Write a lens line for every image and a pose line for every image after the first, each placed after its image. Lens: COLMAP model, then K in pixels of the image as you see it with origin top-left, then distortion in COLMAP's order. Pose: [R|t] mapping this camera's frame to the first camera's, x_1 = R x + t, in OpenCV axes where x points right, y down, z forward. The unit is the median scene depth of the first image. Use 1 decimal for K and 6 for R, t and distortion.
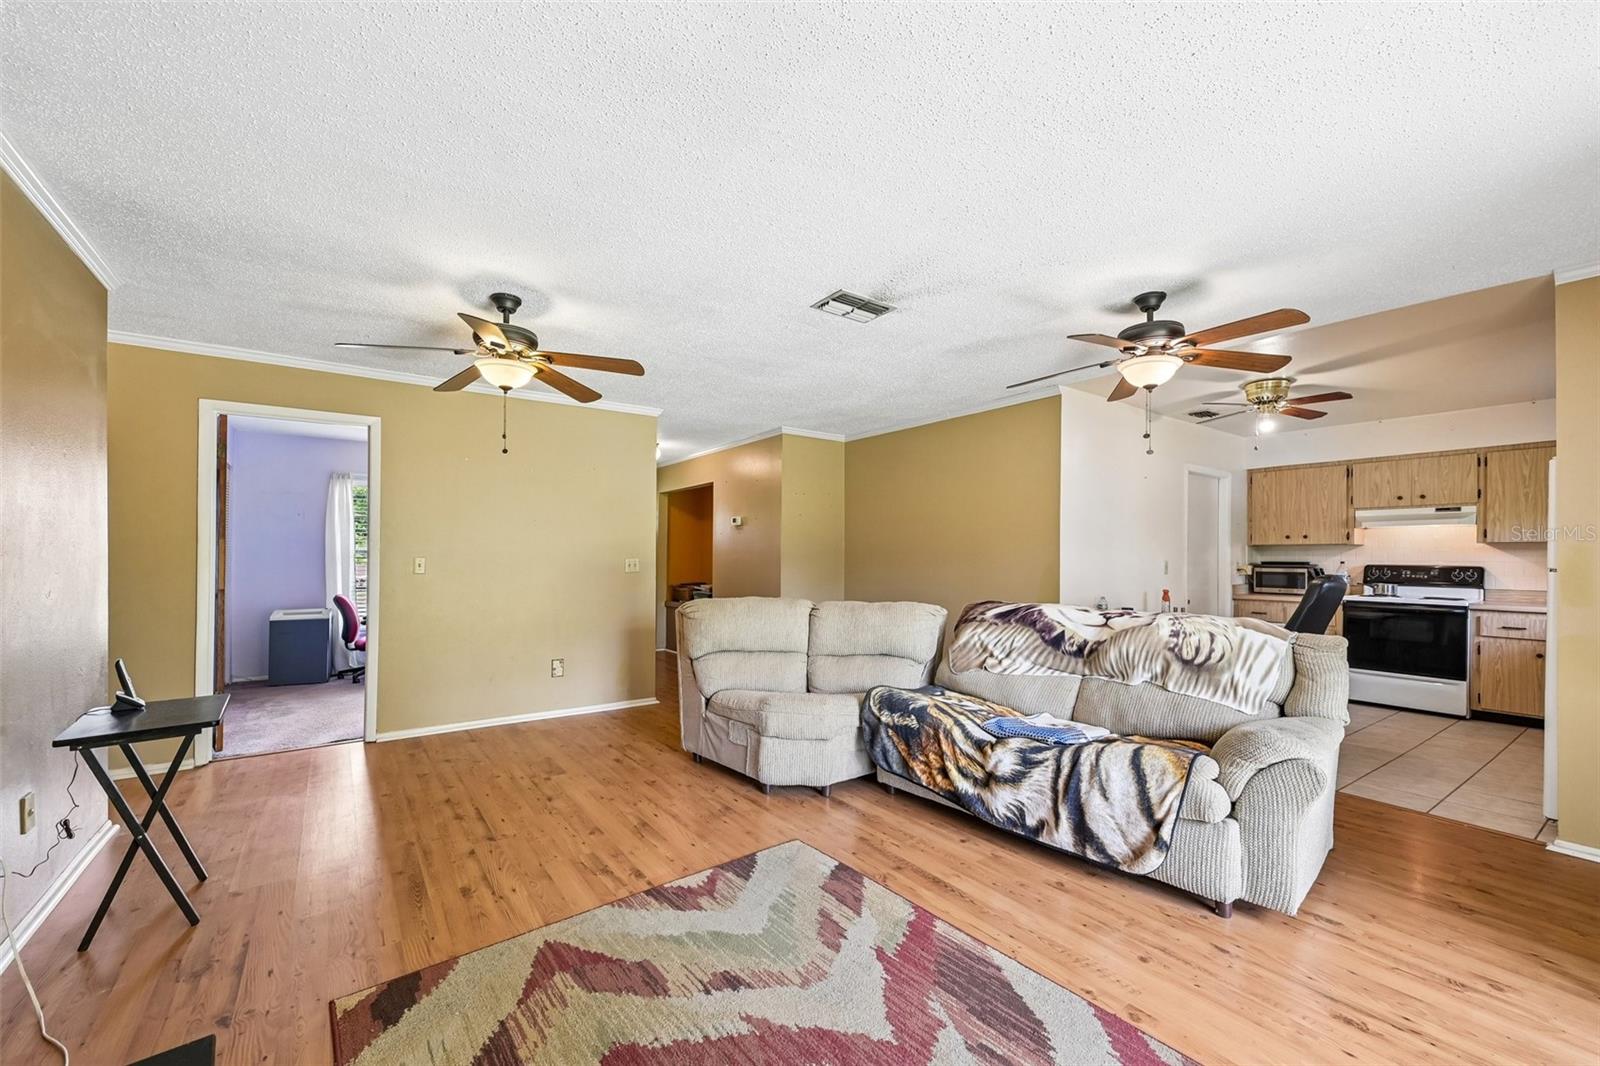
lens RADIAL K [[644.4, 0, 801.8], [0, 644.4, 562.9], [0, 0, 1]] dist [-0.002131, 0.001367]
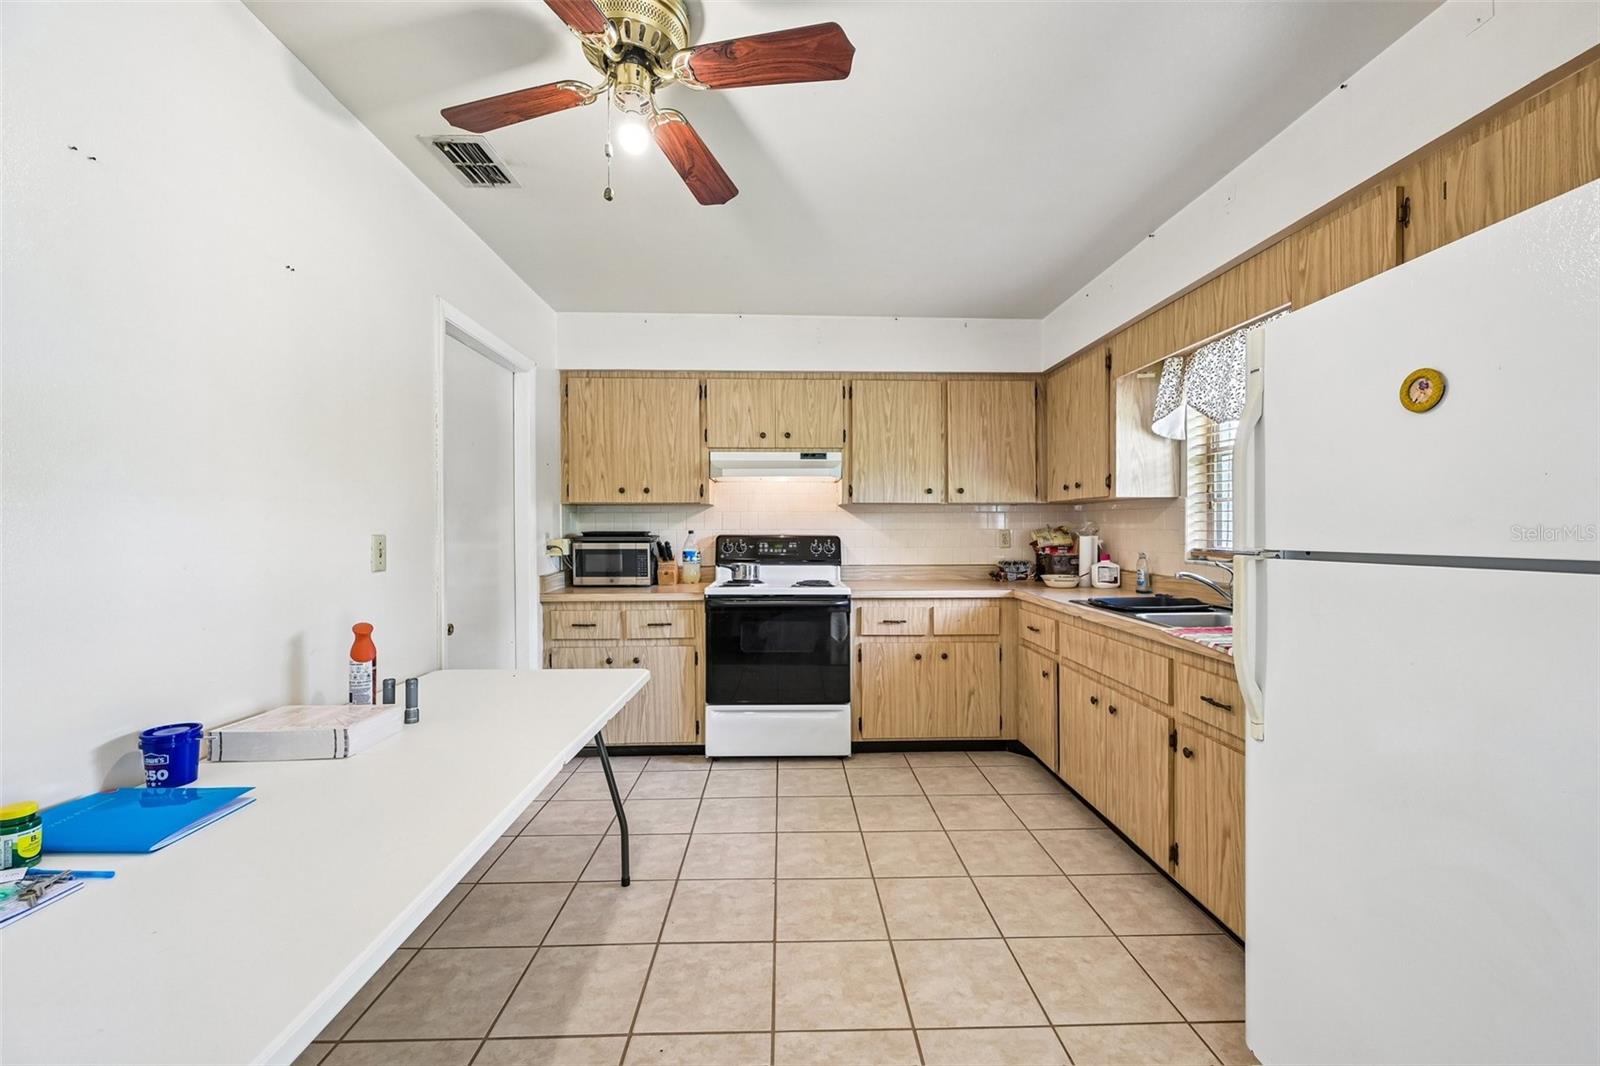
lens RADIAL K [[644.4, 0, 805.9], [0, 644.4, 530.4], [0, 0, 1]] dist [-0.002131, 0.001367]
pose [[0.544684, -0.009632, 0.838586, 0.433290], [0.011303, 0.999928, 0.004143, -0.004723], [-0.838565, 0.007222, 0.544753, 0.664399]]
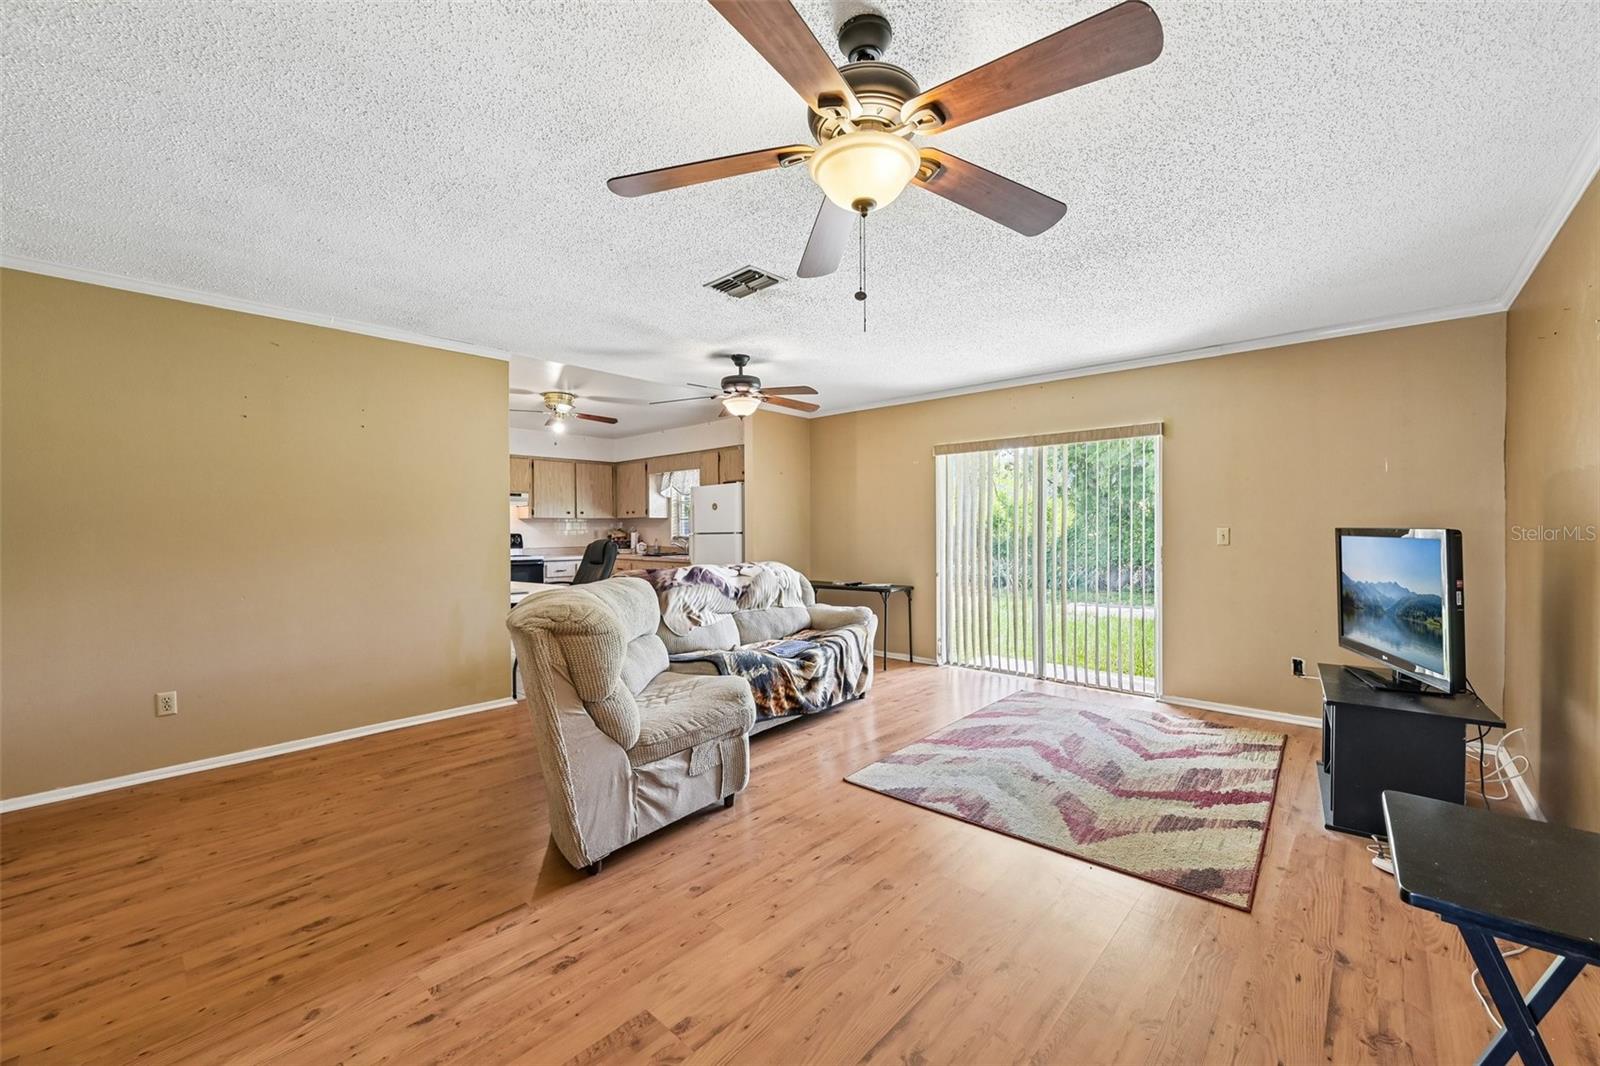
lens RADIAL K [[644.4, 0, 795.8], [0, 644.4, 541.1], [0, 0, 1]] dist [-0.002131, 0.001367]
pose [[-0.197771, -0.023720, 0.979961, -0.594190], [0.011455, 0.999583, 0.026507, -0.010226], [-0.980181, 0.016467, -0.197416, 0.709241]]
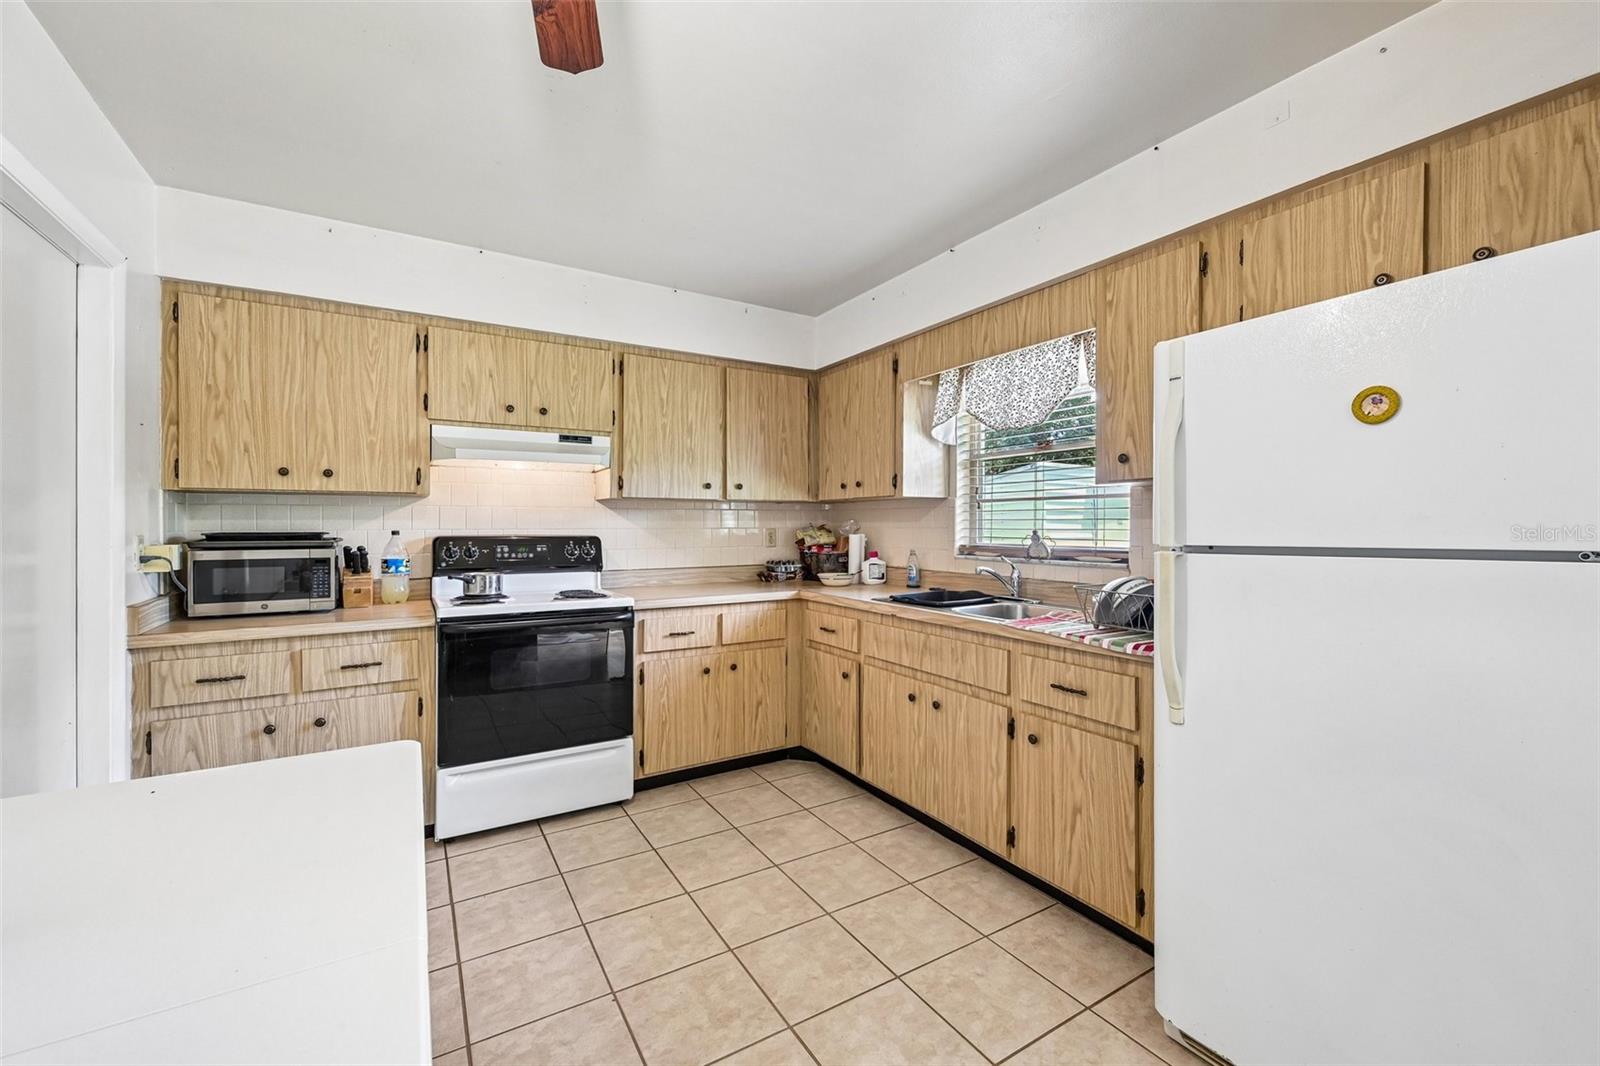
lens RADIAL K [[644.4, 0, 797.9], [0, 644.4, 519.2], [0, 0, 1]] dist [-0.002131, 0.001367]
pose [[0.065354, 0.005035, 0.997849, 0.465875], [0.011145, 0.999921, -0.005775, -0.005557], [-0.997800, 0.011498, 0.065292, 0.812998]]
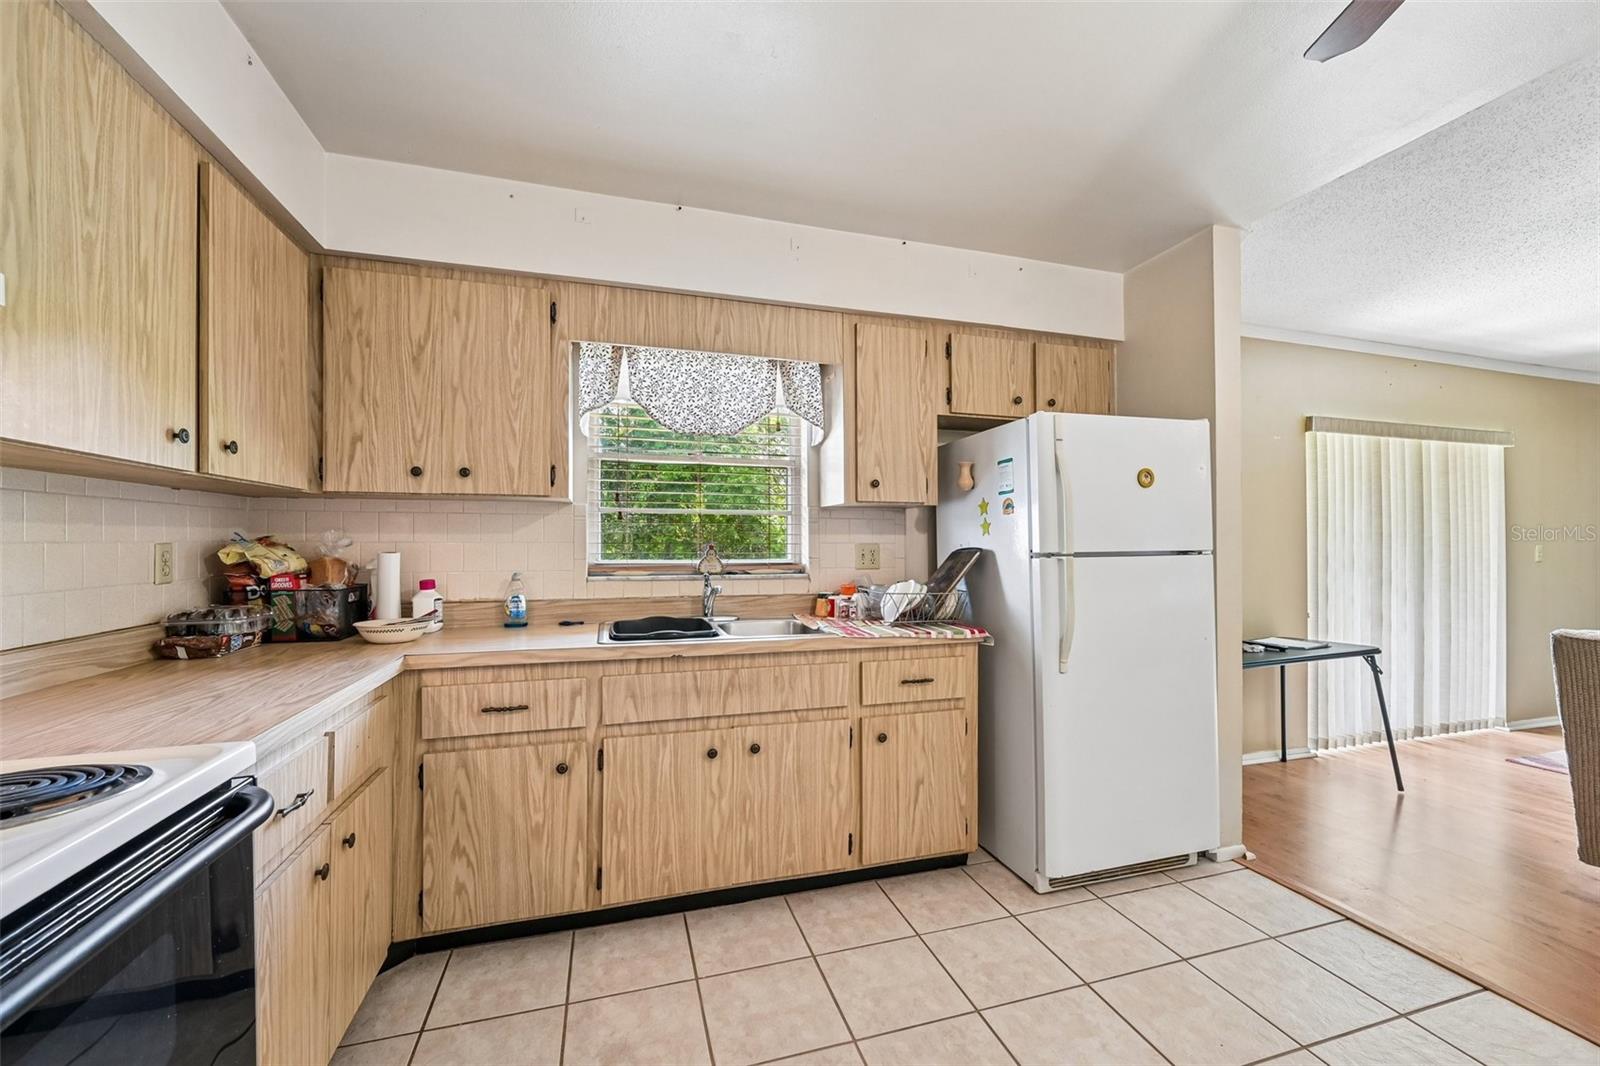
lens RADIAL K [[644.4, 0, 803.8], [0, 644.4, 539.2], [0, 0, 1]] dist [-0.002131, 0.001367]
pose [[-0.951338, -0.003046, 0.308134, 0.805665], [-0.002249, 0.999993, 0.002943, -0.003146], [-0.308141, 0.002107, -0.951338, 1.131562]]
